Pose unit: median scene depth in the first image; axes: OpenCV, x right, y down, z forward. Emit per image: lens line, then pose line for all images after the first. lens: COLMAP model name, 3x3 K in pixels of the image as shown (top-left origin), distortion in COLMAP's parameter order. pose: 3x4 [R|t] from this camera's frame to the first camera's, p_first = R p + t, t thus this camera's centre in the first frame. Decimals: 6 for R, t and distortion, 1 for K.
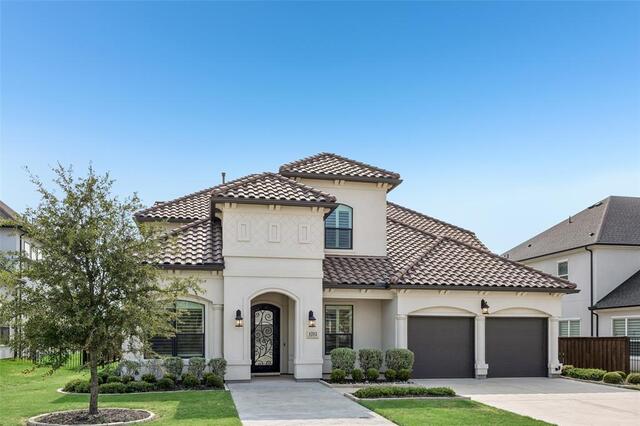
lens RADIAL K [[533.2, 0, 319.9], [0, 533.2, 214.6], [0, 0, 1]] dist [-0.004022, -0.004821]
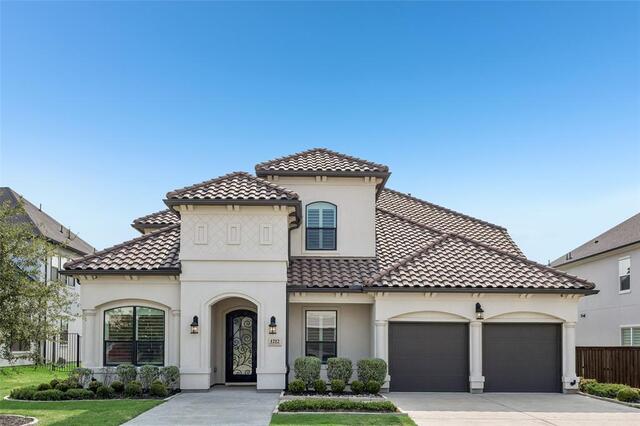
lens RADIAL K [[554.0, 0, 320.0], [0, 554.0, 211.4], [0, 0, 1]] dist [-0.001566, 0.003362]
pose [[0.983613, -0.038886, -0.176047, 0.225289], [0.036716, 0.999204, -0.015568, 0.012951], [0.176513, 0.008850, 0.984259, 0.051137]]
